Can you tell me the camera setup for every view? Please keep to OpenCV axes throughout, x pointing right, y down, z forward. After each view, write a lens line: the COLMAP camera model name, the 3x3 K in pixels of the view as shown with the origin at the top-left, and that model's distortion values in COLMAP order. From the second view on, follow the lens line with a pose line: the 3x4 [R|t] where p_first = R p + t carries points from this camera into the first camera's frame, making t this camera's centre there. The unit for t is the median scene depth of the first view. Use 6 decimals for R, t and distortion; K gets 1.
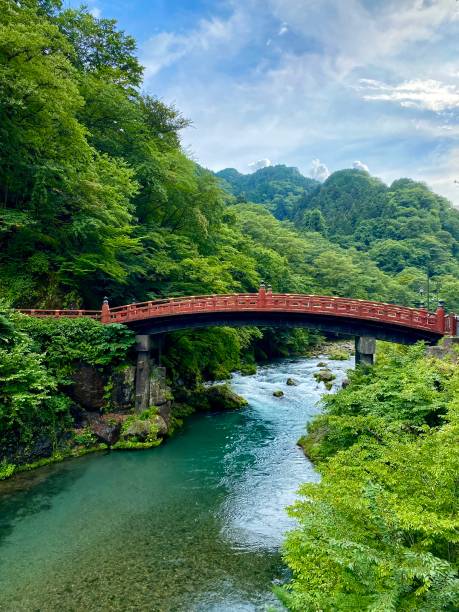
lens RADIAL K [[465.2, 0, 233.8], [0, 465.2, 305.5], [0, 0, 1]] dist [0.055737, -0.062130]
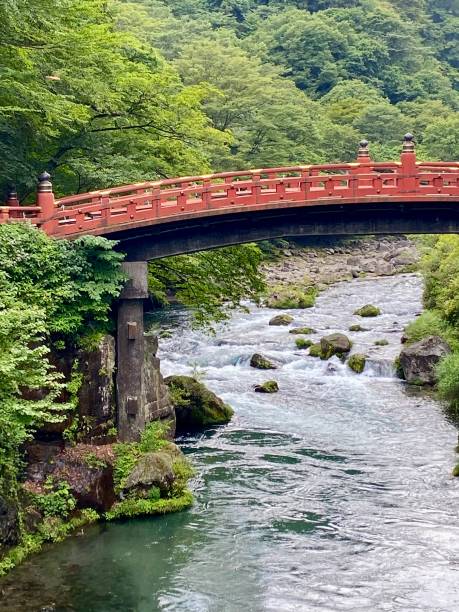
lens RADIAL K [[1258.0, 0, 229.5], [0, 1258.0, 306.0], [0, 0, 1]] dist [0.071776, 0.404967]
pose [[0.942570, -0.047421, 0.330624, -0.491404], [0.012837, 0.994282, 0.106012, -0.017257], [-0.333761, -0.095679, 0.937790, -0.124030]]
